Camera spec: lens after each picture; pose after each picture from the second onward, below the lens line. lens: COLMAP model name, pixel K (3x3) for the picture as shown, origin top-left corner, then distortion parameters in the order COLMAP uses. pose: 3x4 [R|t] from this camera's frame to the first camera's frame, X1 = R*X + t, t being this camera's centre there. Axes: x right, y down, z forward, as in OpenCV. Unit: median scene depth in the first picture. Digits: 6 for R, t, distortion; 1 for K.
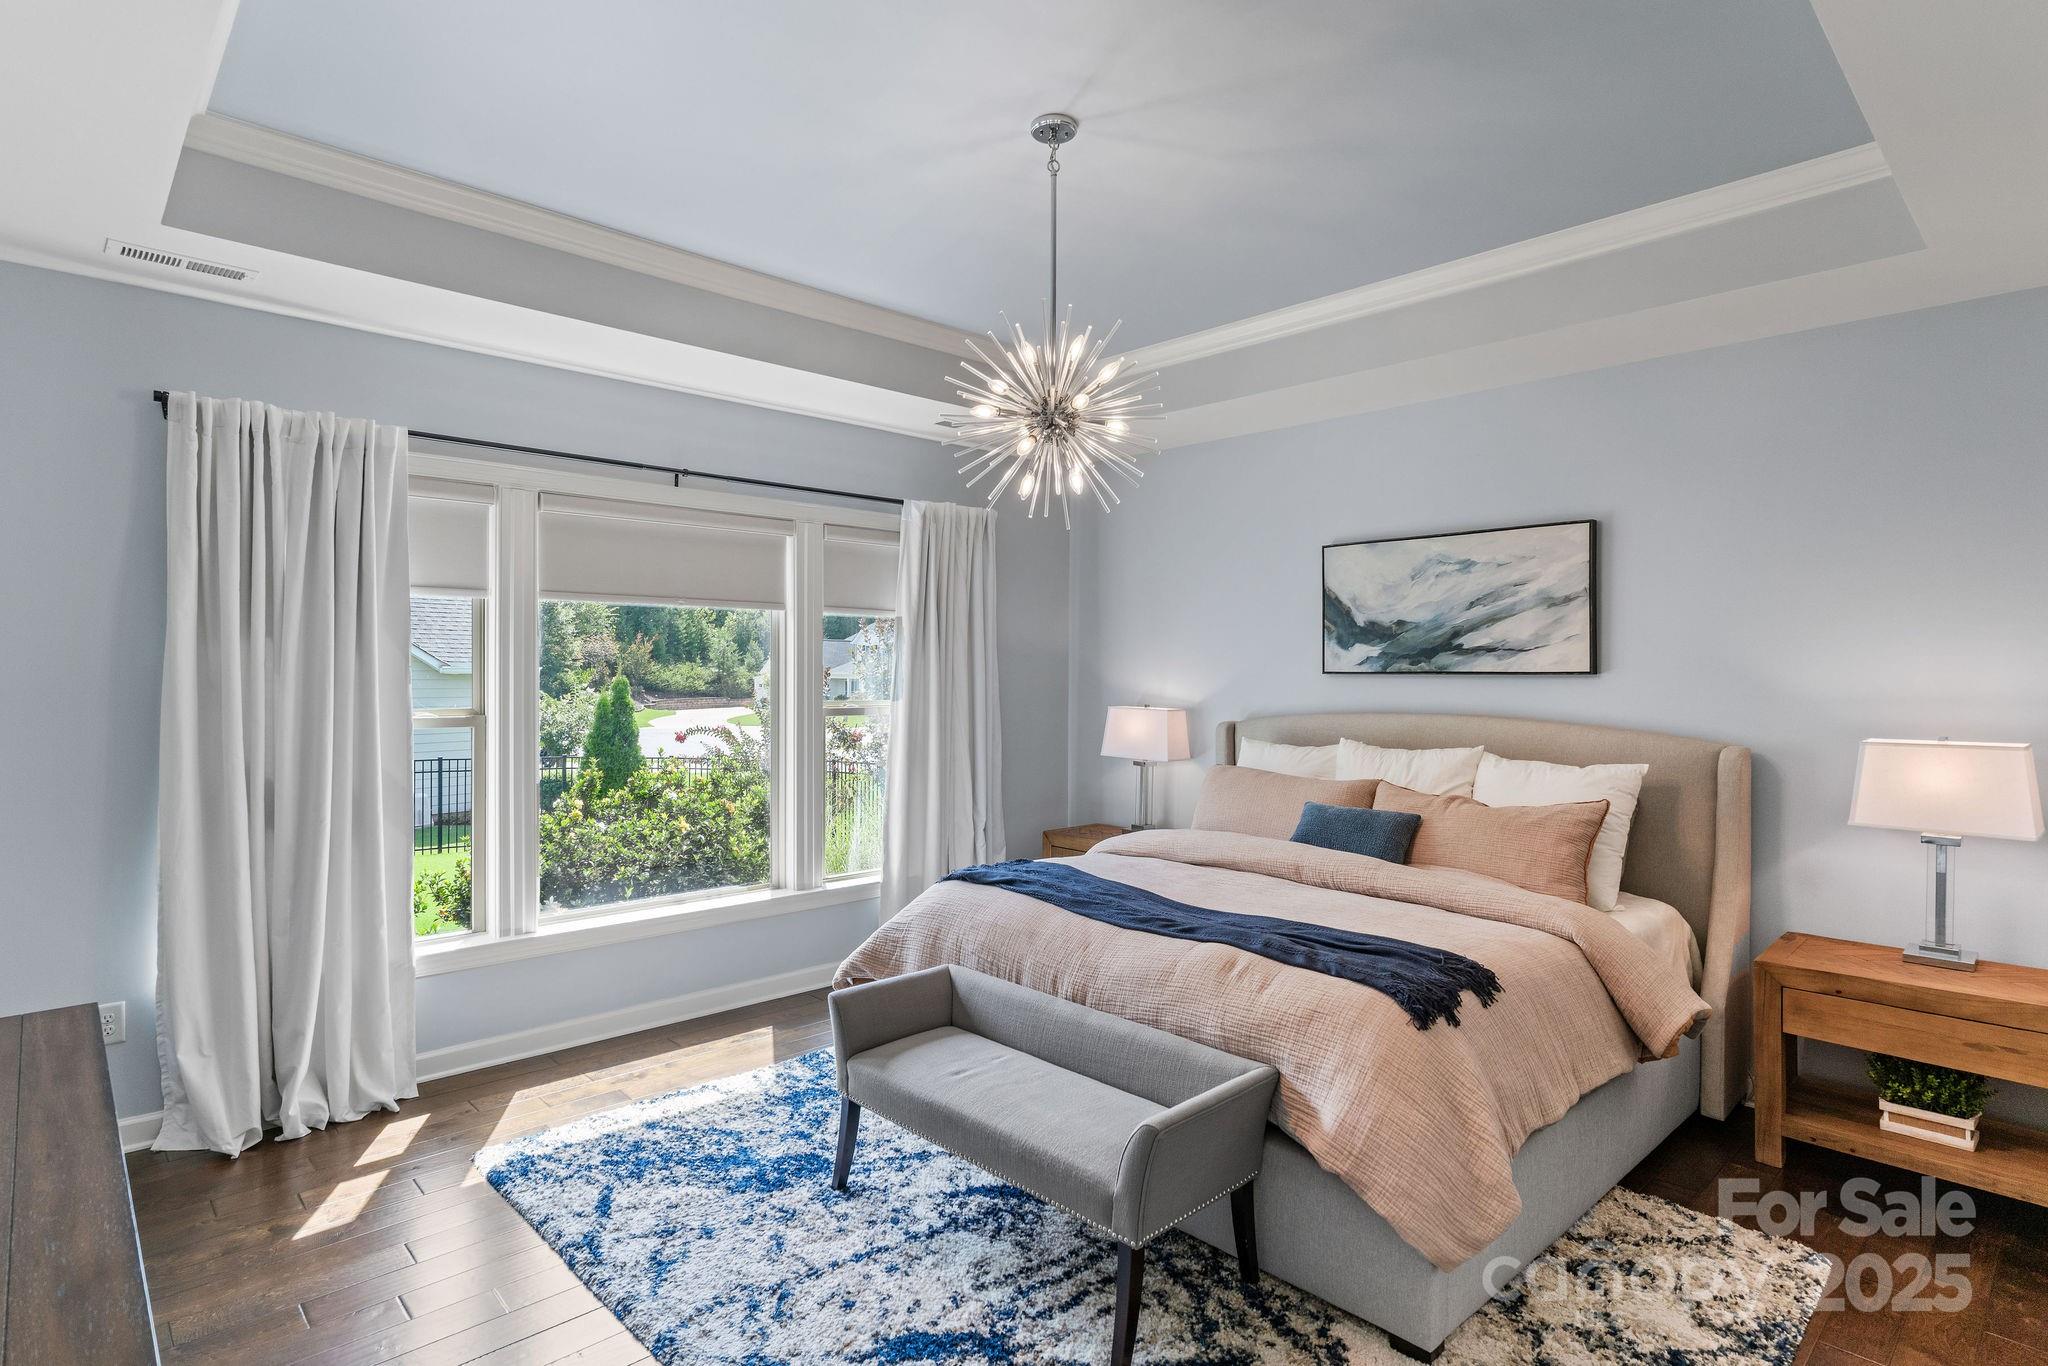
lens RADIAL K [[1057.8, 0, 1024.0], [0, 1057.8, 683.0], [0, 0, 1]] dist [-0.004977, 0.001300]
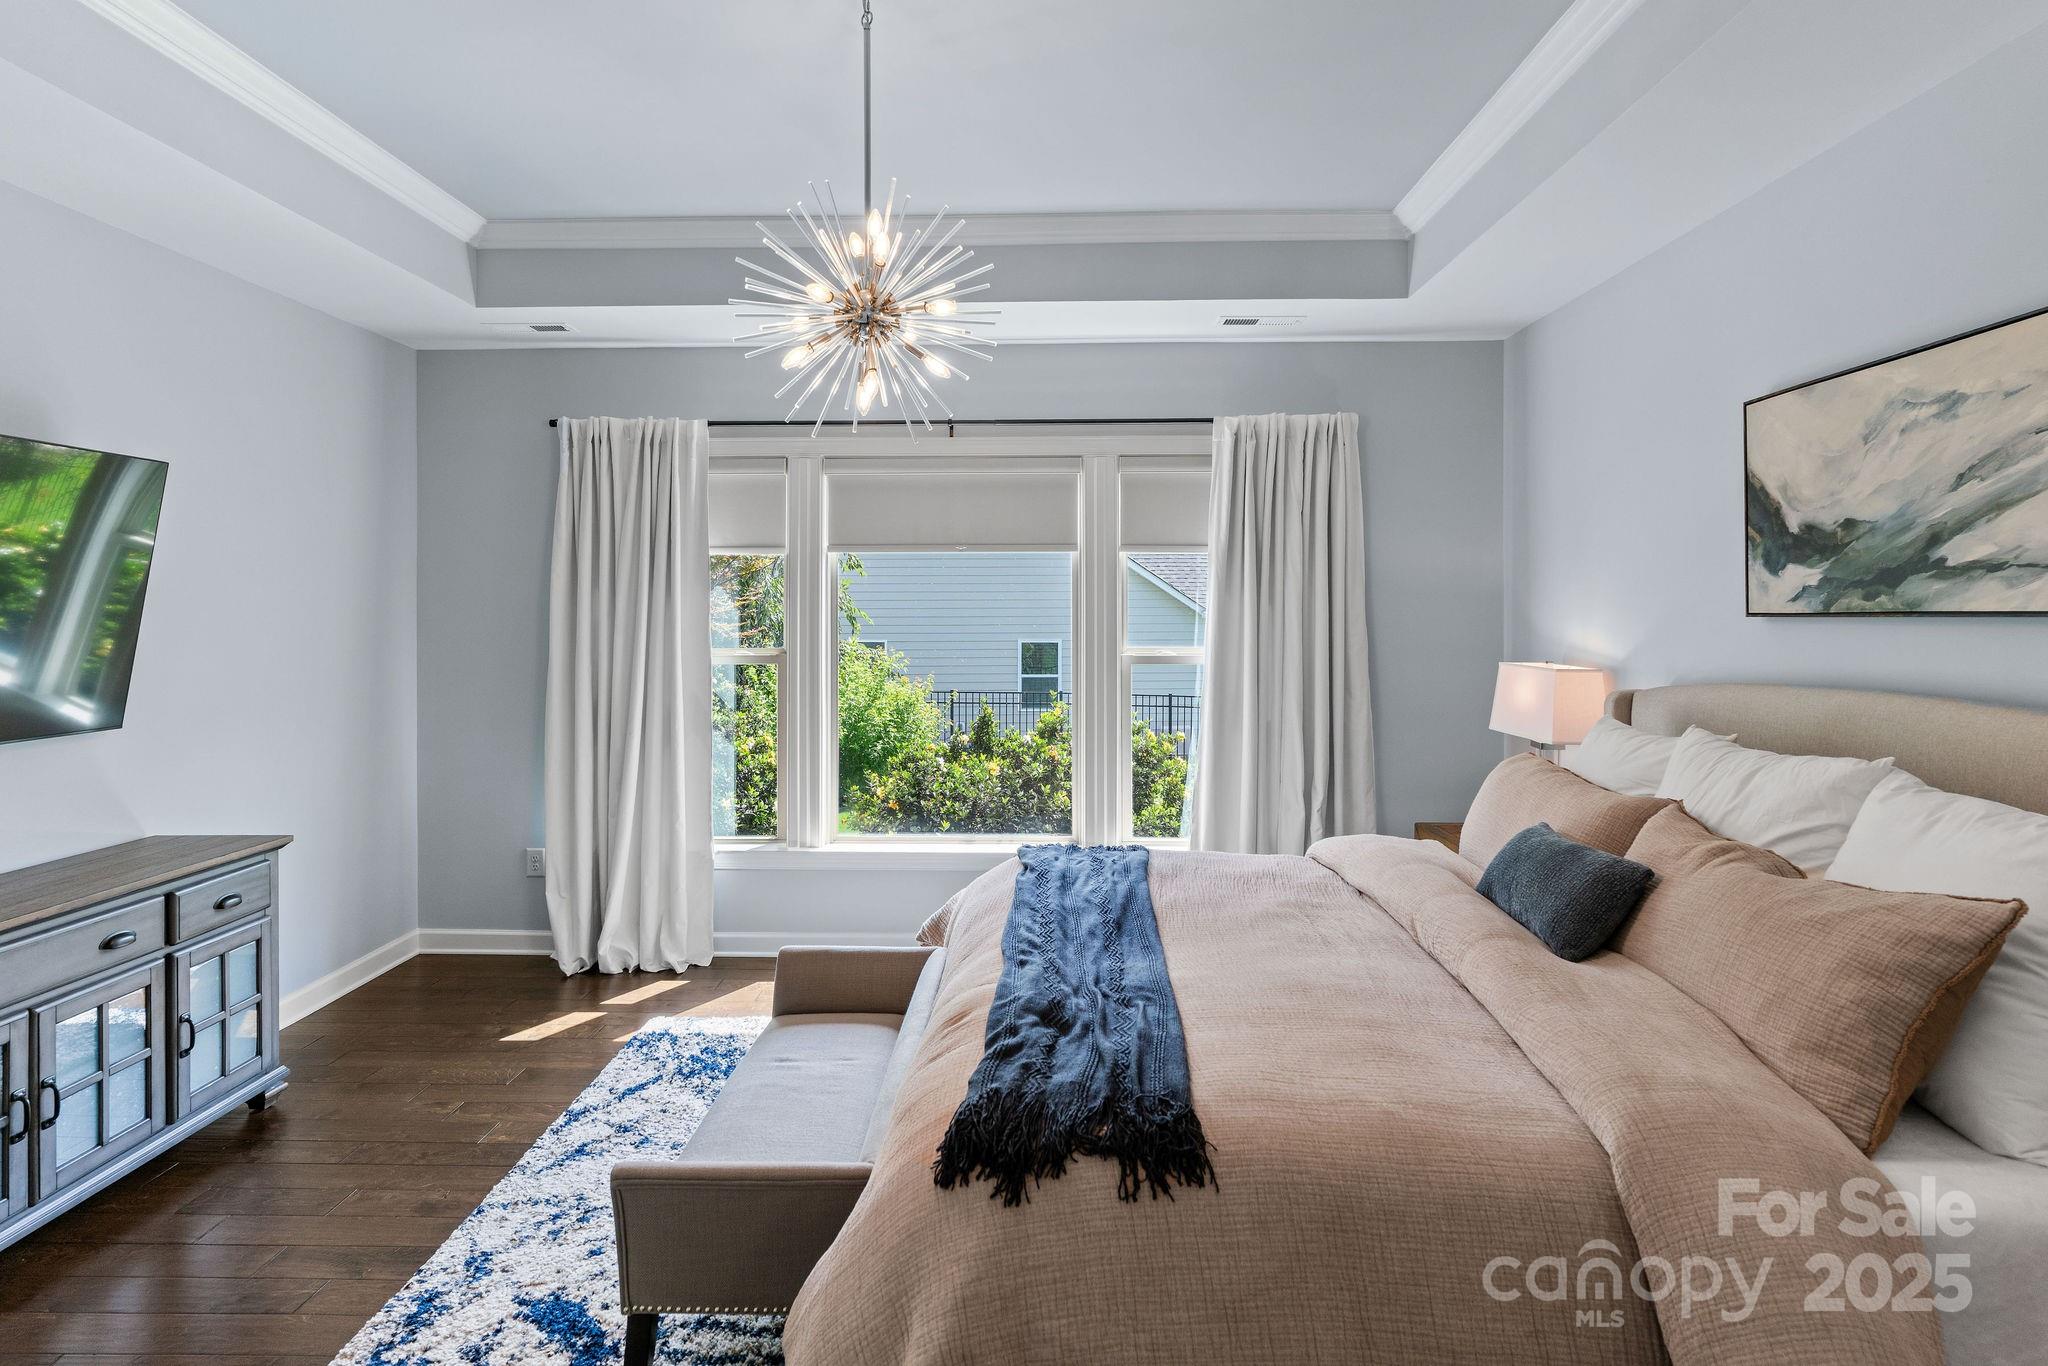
lens RADIAL K [[1072.2, 0, 1019.3], [0, 1072.2, 615.0], [0, 0, 1]] dist [-0.015227, 0.014080]
pose [[0.706850, -0.004482, -0.707350, 0.464862], [-0.003685, 0.999943, -0.010019, -0.002177], [0.707354, 0.009689, 0.706793, 0.315819]]
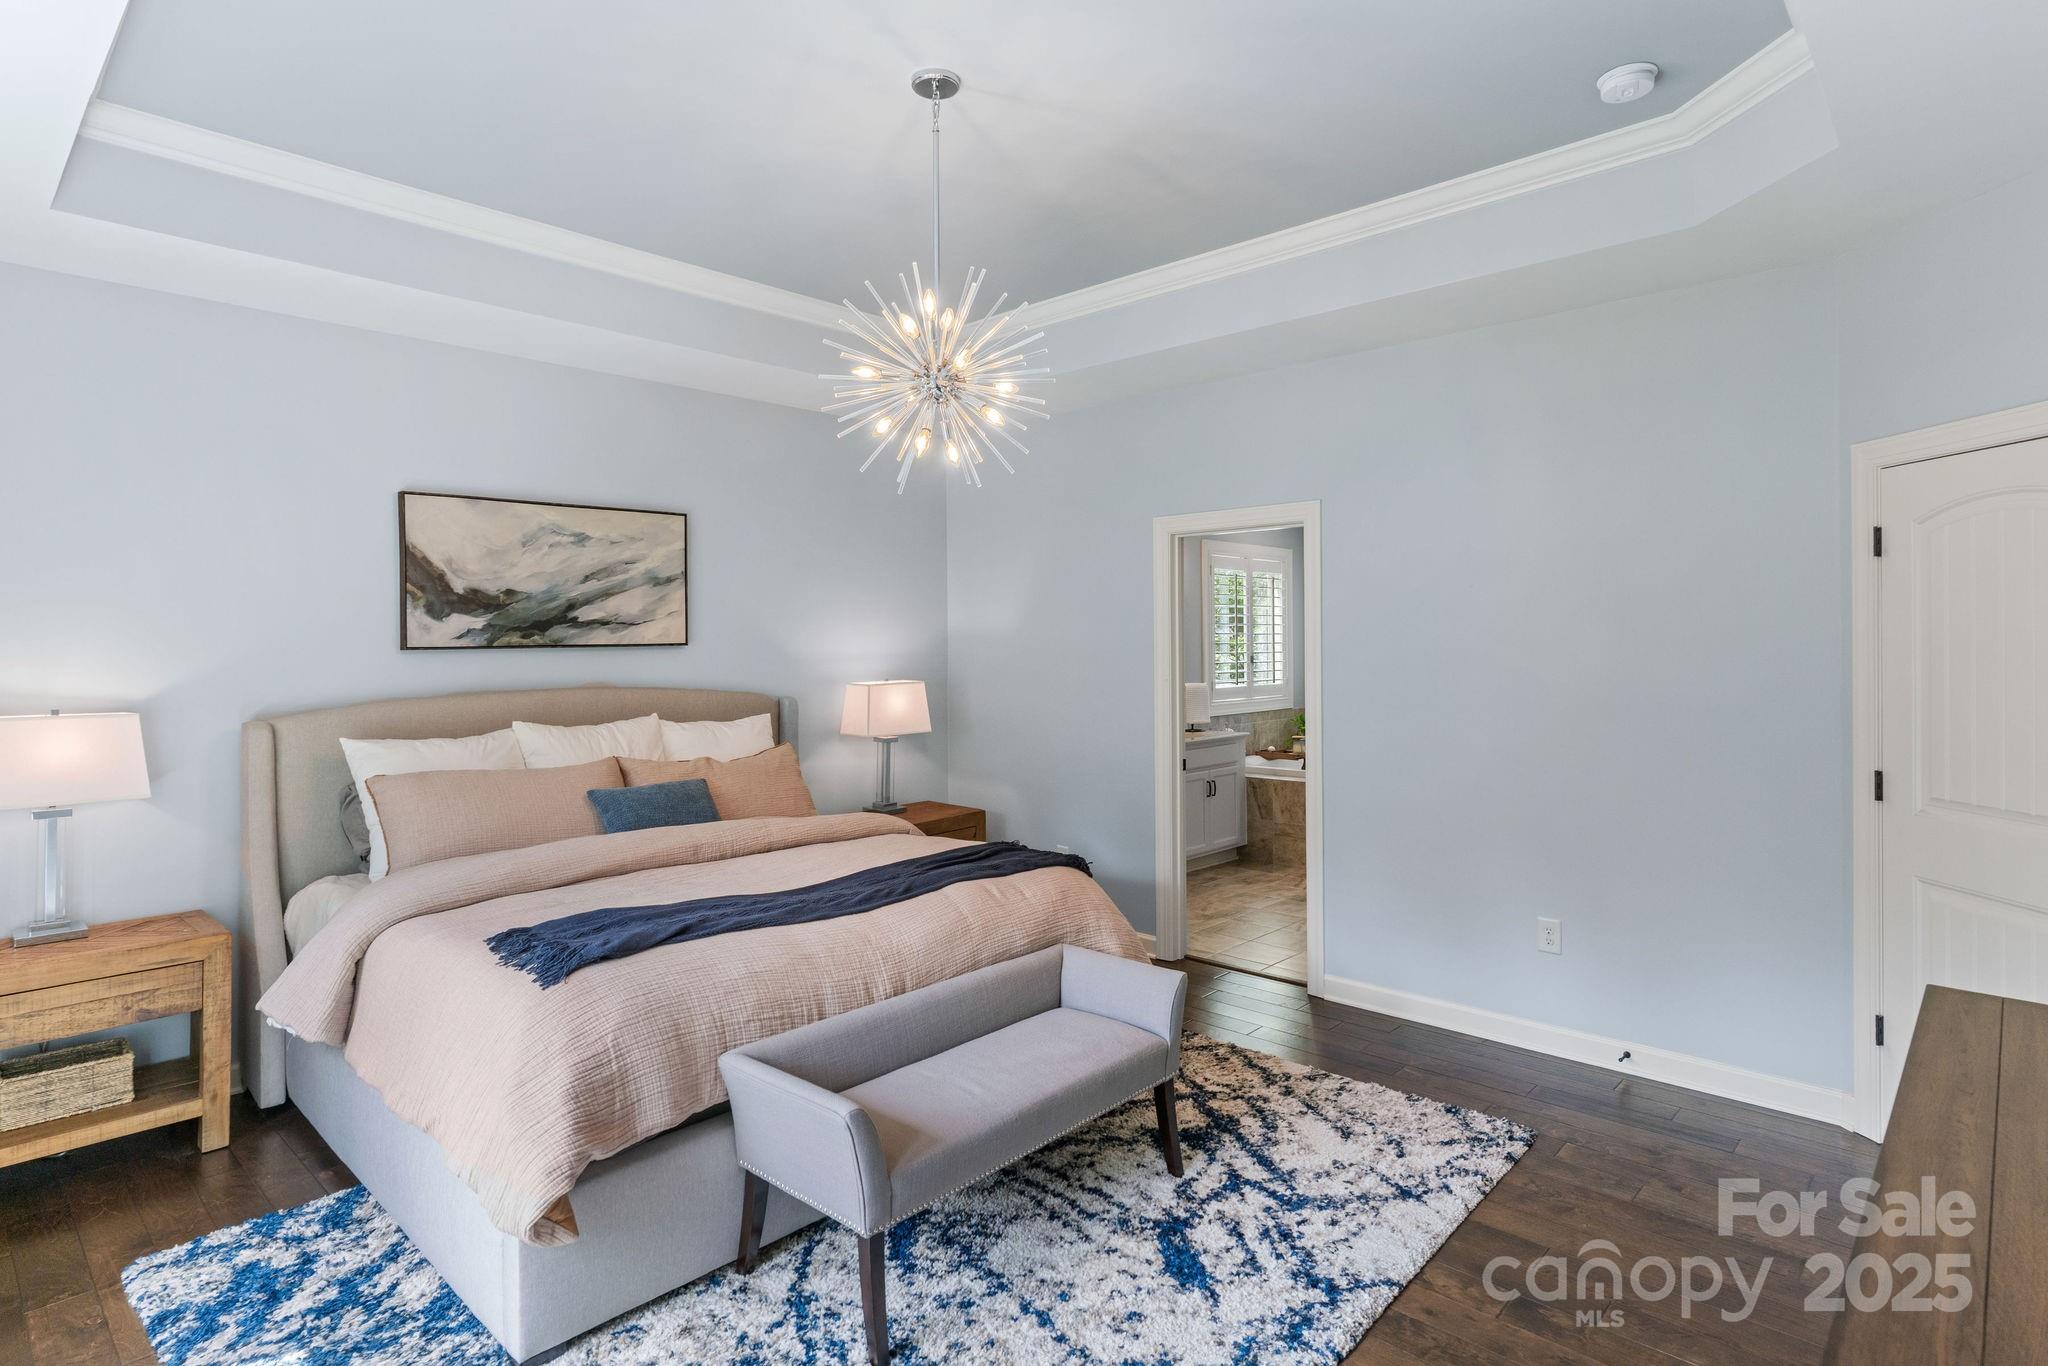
lens RADIAL K [[1065.3, 0, 1024.4], [0, 1065.3, 653.8], [0, 0, 1]] dist [-0.002452, 0.000076]
pose [[-0.061661, -0.021728, 0.997861, -0.618798], [0.016632, 0.999602, 0.022794, -0.018022], [-0.997959, 0.018002, -0.061275, 0.642100]]
